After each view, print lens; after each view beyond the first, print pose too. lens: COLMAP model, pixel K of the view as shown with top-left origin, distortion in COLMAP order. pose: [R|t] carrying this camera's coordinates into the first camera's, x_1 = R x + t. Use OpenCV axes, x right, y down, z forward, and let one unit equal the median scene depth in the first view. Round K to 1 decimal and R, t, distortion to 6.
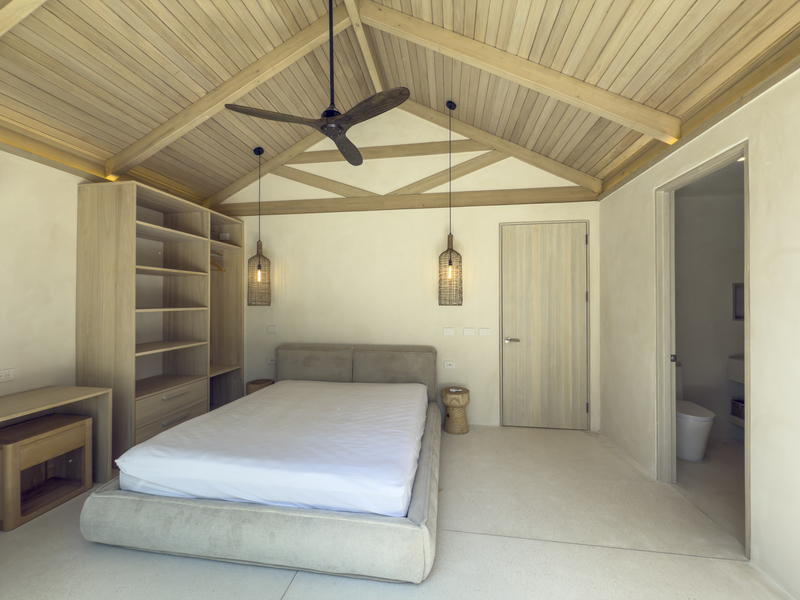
lens RADIAL K [[318.1, 0, 400.4], [0, 318.1, 299.6], [0, 0, 1]] dist [0.003757, -0.000299]
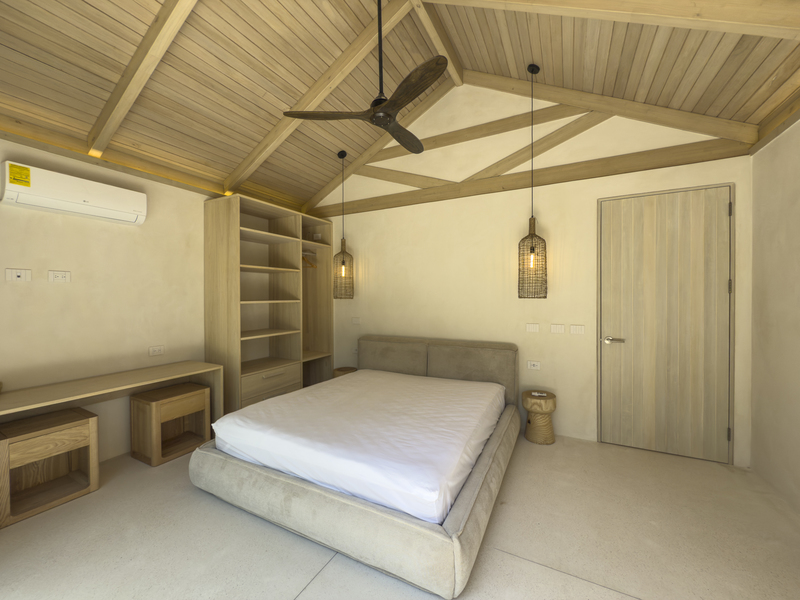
lens RADIAL K [[318.1, 0, 400.9], [0, 318.1, 299.1], [0, 0, 1]] dist [0.003757, -0.000299]
pose [[0.947478, -0.000328, -0.319820, 0.112907], [0.005326, 0.999877, 0.014754, 0.007345], [0.319776, -0.015683, 0.947363, 0.053646]]
